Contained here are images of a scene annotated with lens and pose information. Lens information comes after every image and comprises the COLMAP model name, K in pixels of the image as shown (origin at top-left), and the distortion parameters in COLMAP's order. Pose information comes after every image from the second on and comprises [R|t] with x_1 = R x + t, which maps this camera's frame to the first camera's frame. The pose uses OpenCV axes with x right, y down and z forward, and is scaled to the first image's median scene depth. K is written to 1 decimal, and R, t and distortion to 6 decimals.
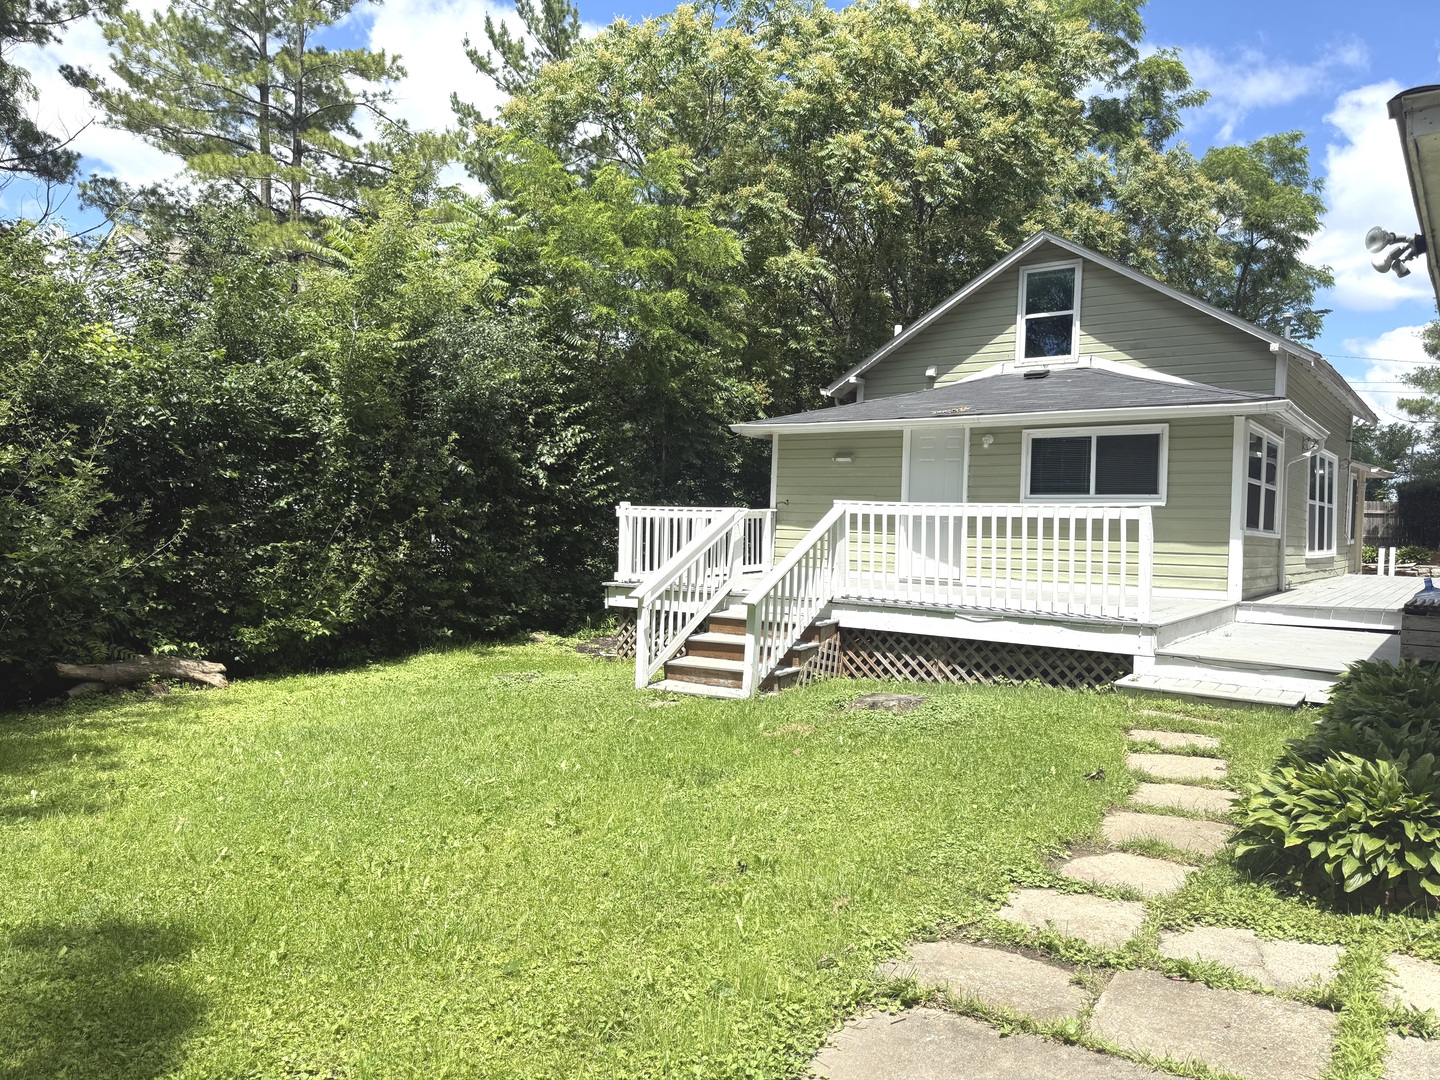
lens RADIAL K [[1014.2, 0, 719.7], [0, 1014.2, 539.9], [0, 0, 1]] dist [0.040754, 0.001793]
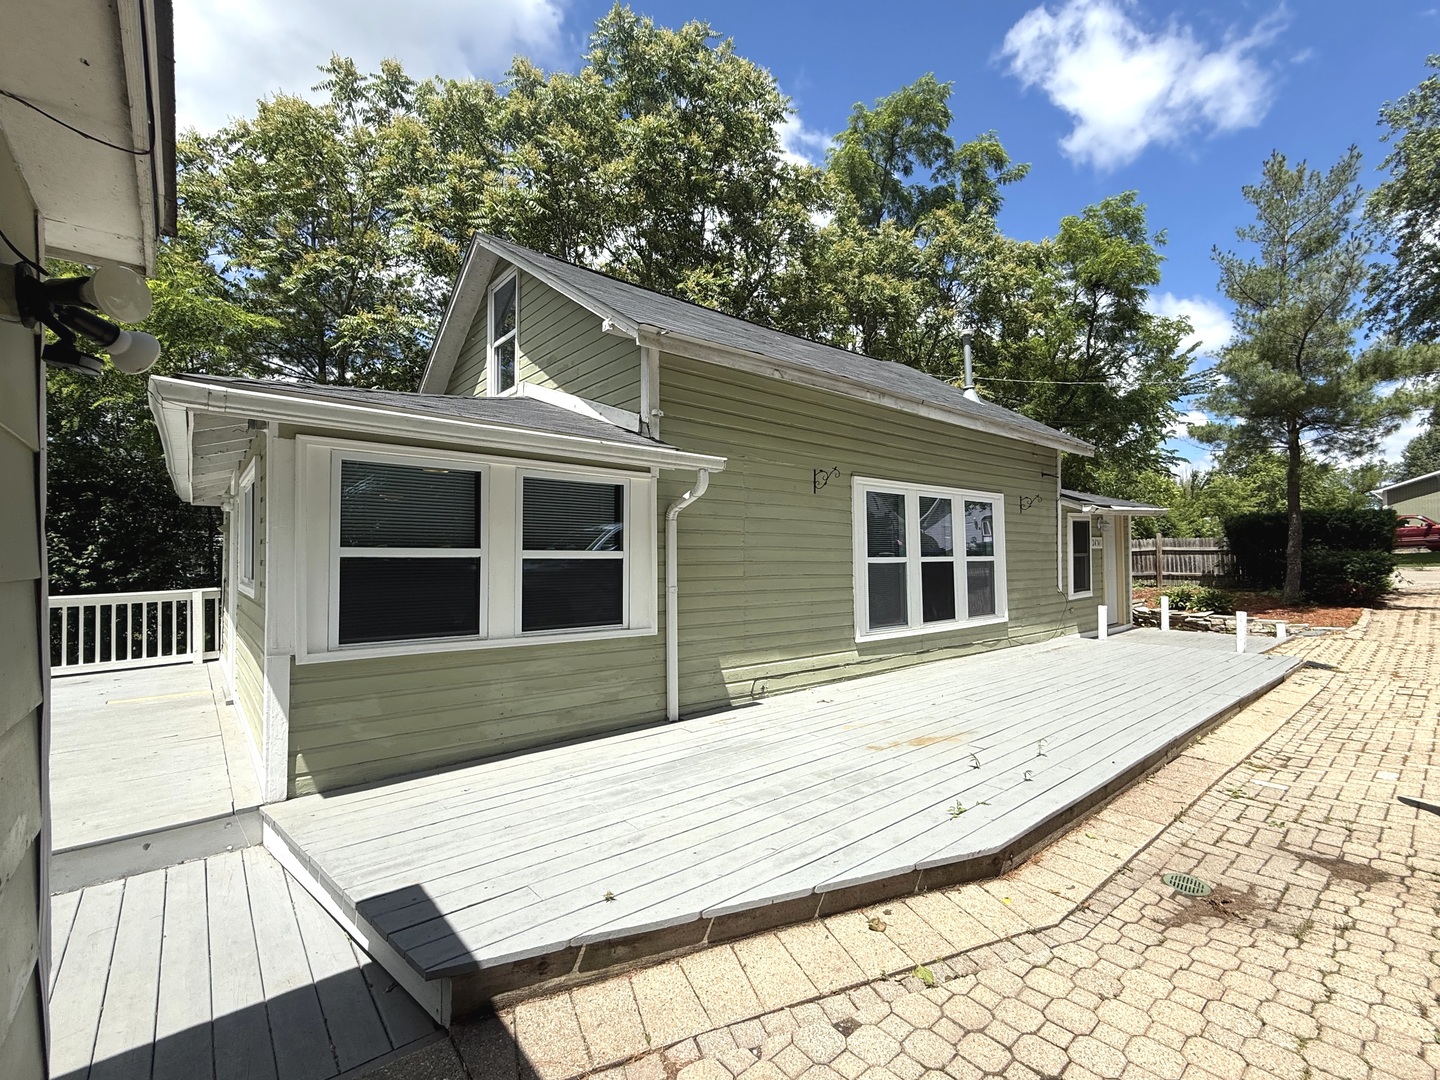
lens RADIAL K [[630.4, 0, 720.2], [0, 630.4, 543.5], [0, 0, 1]] dist [-0.001922, -0.000090]
pose [[0.967774, -0.038023, -0.248932, 0.327699], [0.027578, 0.998592, -0.045315, -0.017987], [0.250304, 0.036990, 0.967460, 0.308213]]
